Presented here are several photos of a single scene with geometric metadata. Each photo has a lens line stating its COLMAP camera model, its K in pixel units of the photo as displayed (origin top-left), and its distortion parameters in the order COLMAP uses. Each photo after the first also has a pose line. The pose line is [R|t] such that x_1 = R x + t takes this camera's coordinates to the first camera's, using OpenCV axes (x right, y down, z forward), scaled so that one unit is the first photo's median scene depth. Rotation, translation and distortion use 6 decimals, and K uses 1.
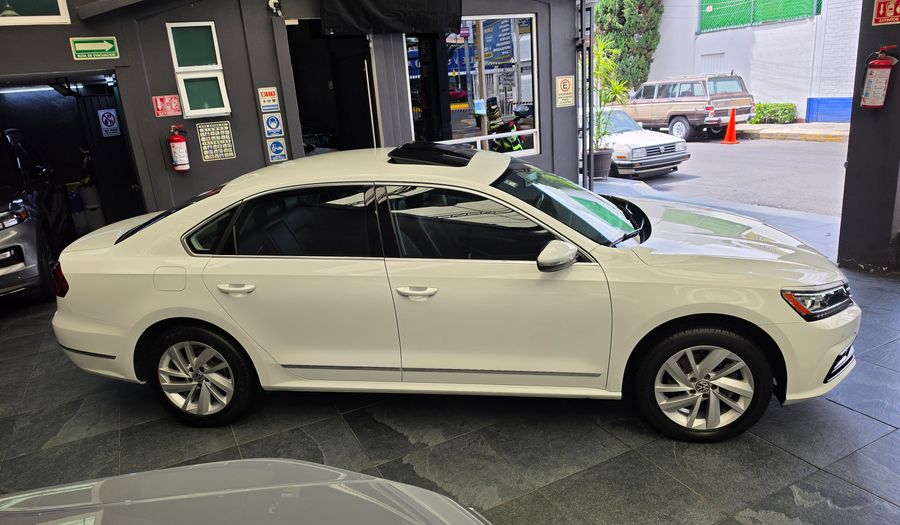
lens RADIAL K [[613.4, 0, 464.9], [0, 613.4, 263.3], [0, 0, 1]] dist [0.079514, -0.127570]
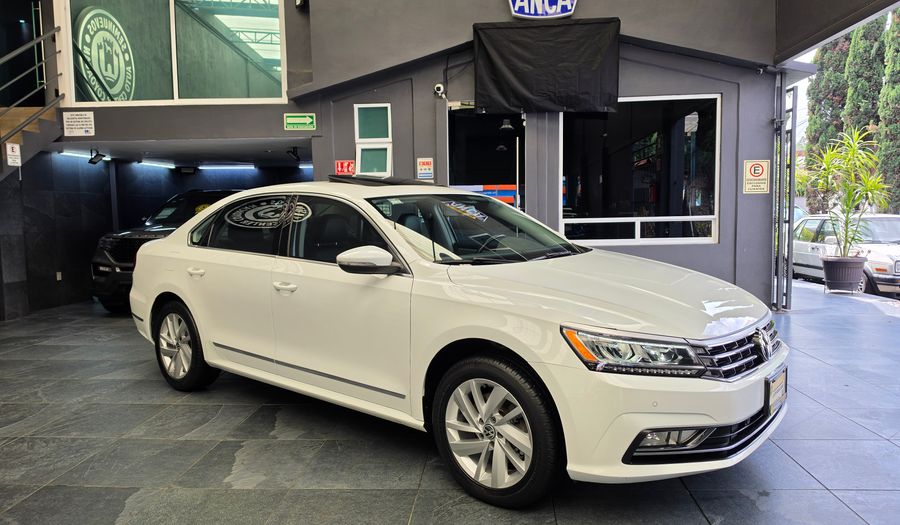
lens RADIAL K [[613.4, 0, 464.9], [0, 613.4, 263.3], [0, 0, 1]] dist [0.079514, -0.127570]
pose [[0.862696, 0.098736, -0.495991, 0.340860], [-0.184192, 0.974738, -0.126332, 0.039320], [0.470988, 0.200344, 0.859088, 0.094555]]
